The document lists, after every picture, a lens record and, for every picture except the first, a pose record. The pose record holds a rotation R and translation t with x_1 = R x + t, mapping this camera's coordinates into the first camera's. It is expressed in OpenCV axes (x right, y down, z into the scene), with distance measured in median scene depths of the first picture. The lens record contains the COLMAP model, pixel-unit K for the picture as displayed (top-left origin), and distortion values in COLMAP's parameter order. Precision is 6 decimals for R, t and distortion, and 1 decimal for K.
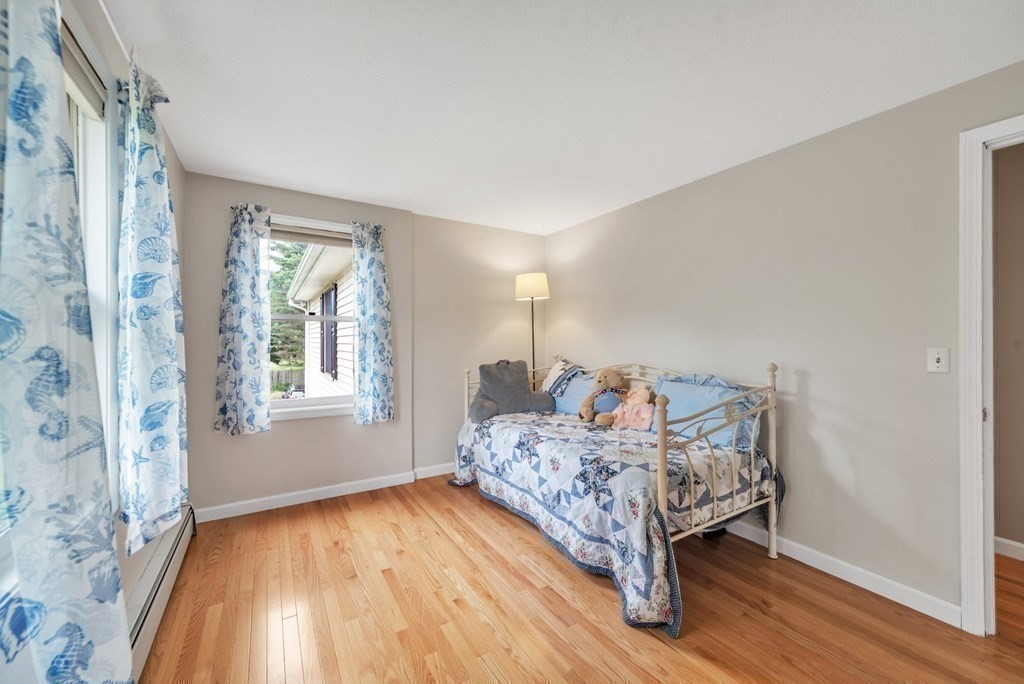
lens RADIAL K [[405.5, 0, 511.0], [0, 405.5, 340.7], [0, 0, 1]] dist [0.002106, 0.000278]
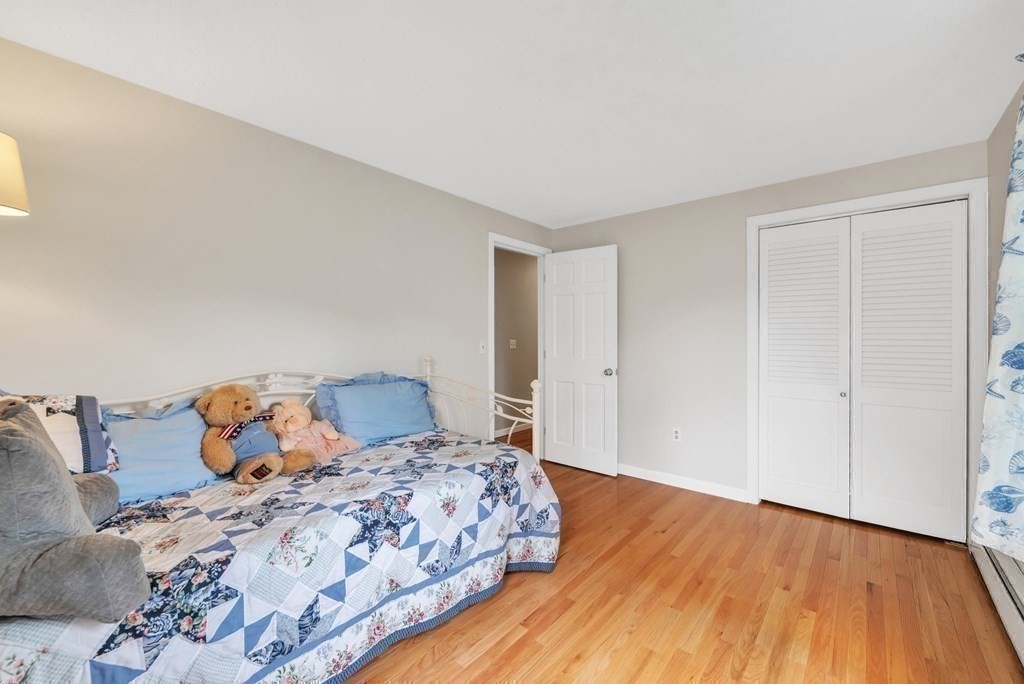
lens RADIAL K [[405.5, 0, 508.5], [0, 405.5, 338.9], [0, 0, 1]] dist [0.002106, 0.000278]
pose [[-0.292956, -0.004841, 0.956114, -0.617948], [0.001519, 0.999984, 0.005528, -0.001505], [-0.956125, 0.003072, -0.292943, 1.104293]]
